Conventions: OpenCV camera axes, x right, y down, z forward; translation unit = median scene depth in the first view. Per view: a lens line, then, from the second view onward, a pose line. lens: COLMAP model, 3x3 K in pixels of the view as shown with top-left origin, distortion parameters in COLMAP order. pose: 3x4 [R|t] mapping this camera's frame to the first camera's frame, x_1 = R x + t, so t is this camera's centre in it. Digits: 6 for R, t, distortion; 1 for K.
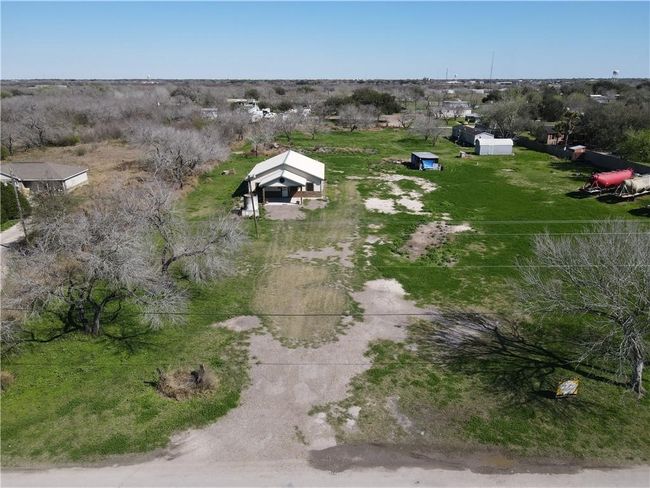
lens RADIAL K [[479.3, 0, 326.4], [0, 479.3, 242.6], [0, 0, 1]] dist [-0.013546, 0.043698]
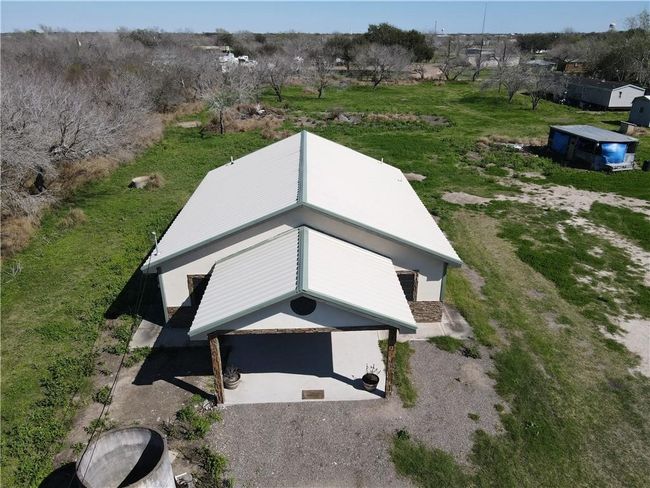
lens RADIAL K [[479.3, 0, 326.4], [0, 479.3, 242.6], [0, 0, 1]] dist [-0.013546, 0.043698]
pose [[0.999325, -0.012604, 0.034494, -0.094484], [0.009779, 0.996675, 0.080892, -0.182504], [-0.035399, -0.080500, 0.996126, 0.843320]]
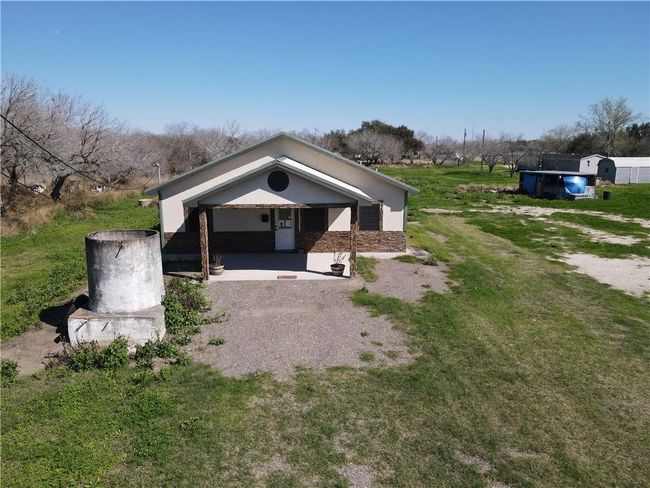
lens RADIAL K [[479.3, 0, 326.4], [0, 479.3, 242.6], [0, 0, 1]] dist [-0.013546, 0.043698]
pose [[0.999365, -0.003838, 0.035420, -0.080806], [0.008629, 0.990656, -0.136111, -0.067836], [-0.034567, 0.136330, 0.990060, 0.800888]]
